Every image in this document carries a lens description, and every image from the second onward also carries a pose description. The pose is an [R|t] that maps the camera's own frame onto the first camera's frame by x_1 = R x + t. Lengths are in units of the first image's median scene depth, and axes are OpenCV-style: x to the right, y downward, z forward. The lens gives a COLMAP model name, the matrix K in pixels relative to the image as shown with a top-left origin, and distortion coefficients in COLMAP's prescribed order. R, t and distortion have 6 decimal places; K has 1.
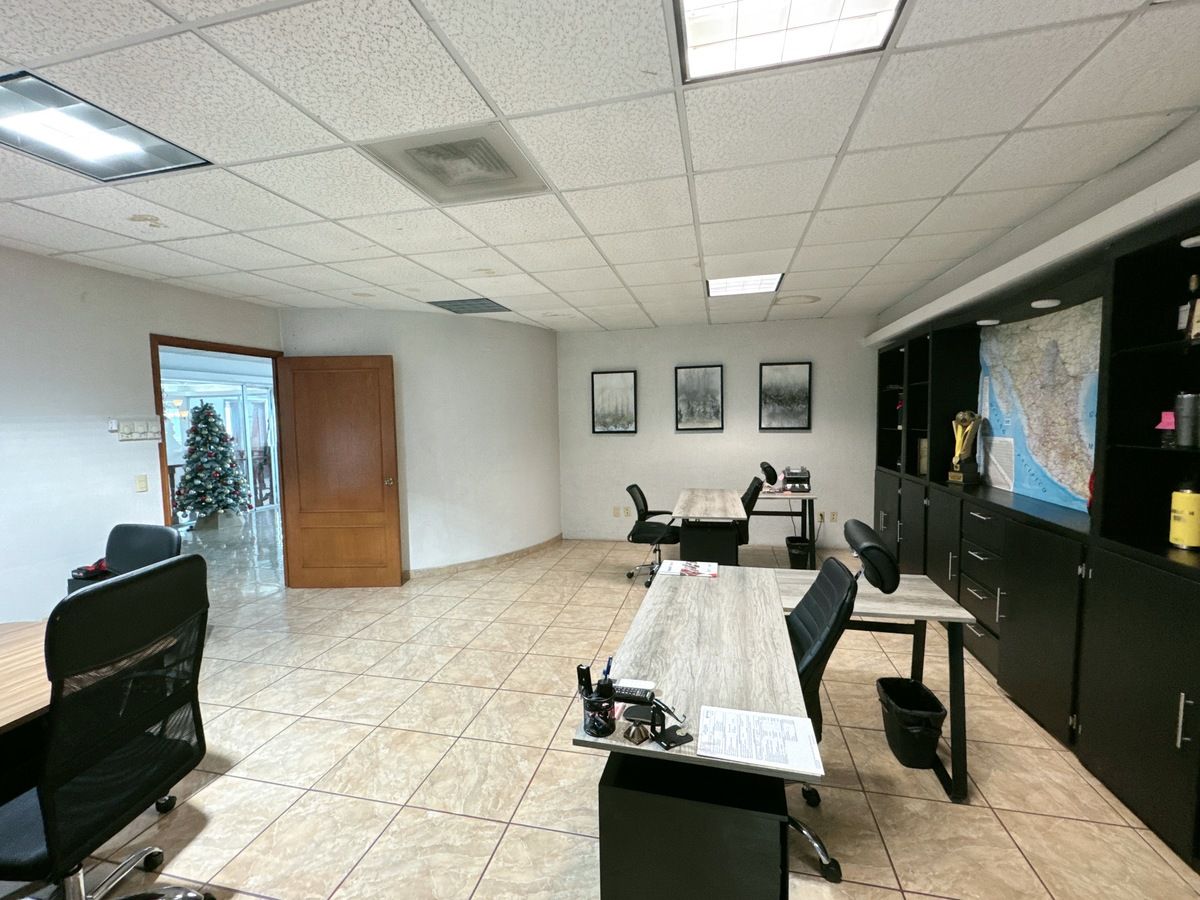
lens RADIAL K [[517.3, 0, 598.6], [0, 517.3, 451.5], [0, 0, 1]] dist [-0.001037, 0.000510]
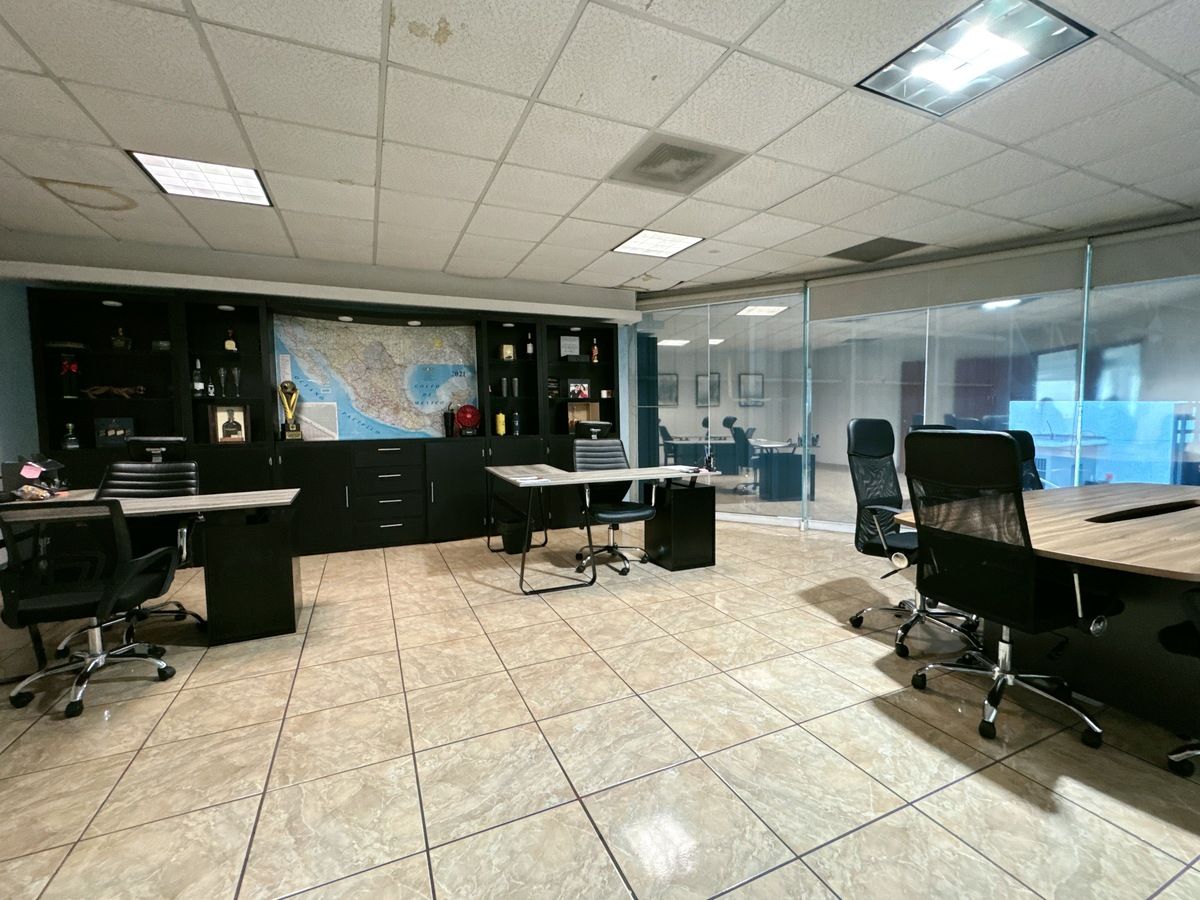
lens RADIAL K [[517.3, 0, 601.1], [0, 517.3, 450.1], [0, 0, 1]] dist [-0.001037, 0.000510]
pose [[-0.611575, -0.024110, 0.790819, -0.696302], [0.078602, 0.992739, 0.091053, 0.029807], [-0.787272, 0.117846, -0.605239, 1.158828]]
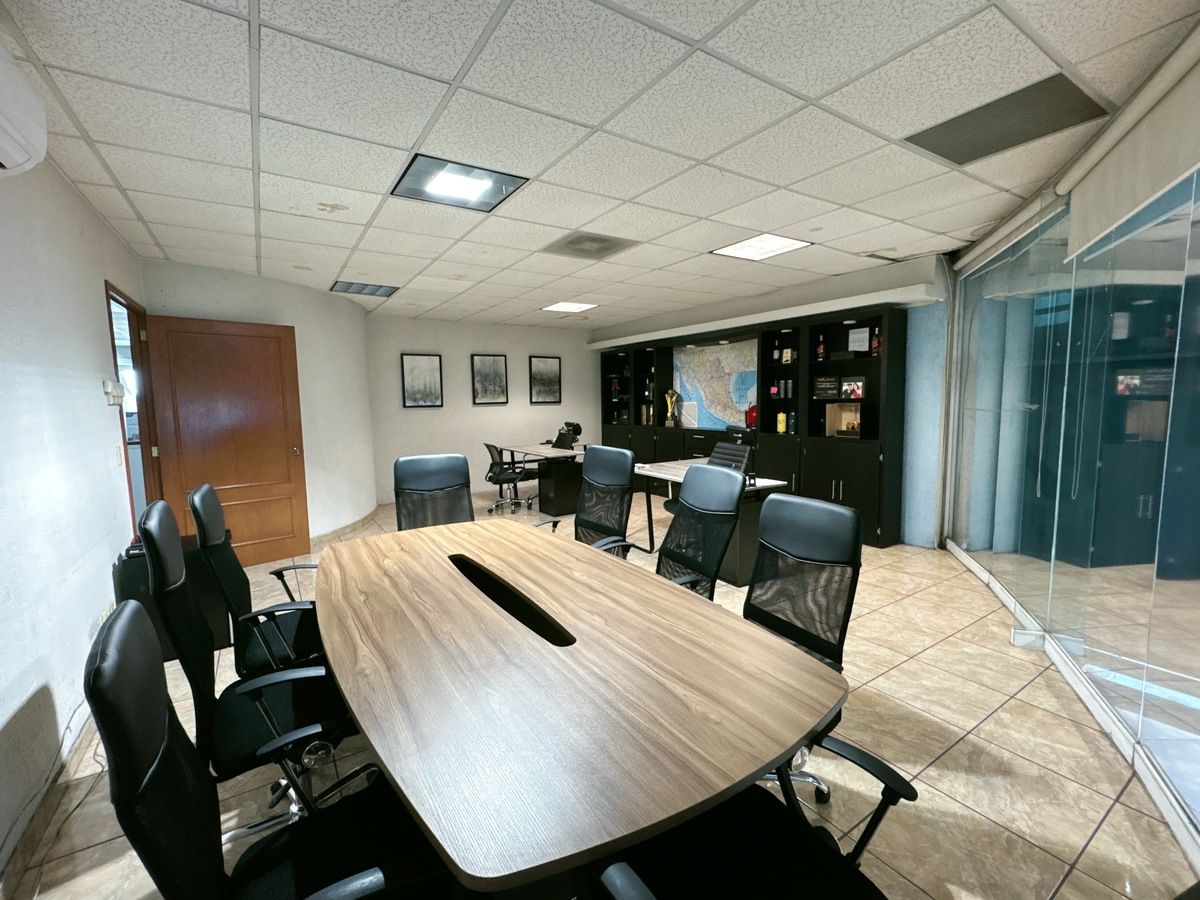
lens RADIAL K [[517.3, 0, 595.9], [0, 517.3, 449.3], [0, 0, 1]] dist [-0.001037, 0.000510]
pose [[0.694281, -0.065098, 0.716754, -0.903573], [0.052249, 0.997832, 0.040016, 0.055260], [-0.717805, 0.009667, 0.696177, -0.158852]]
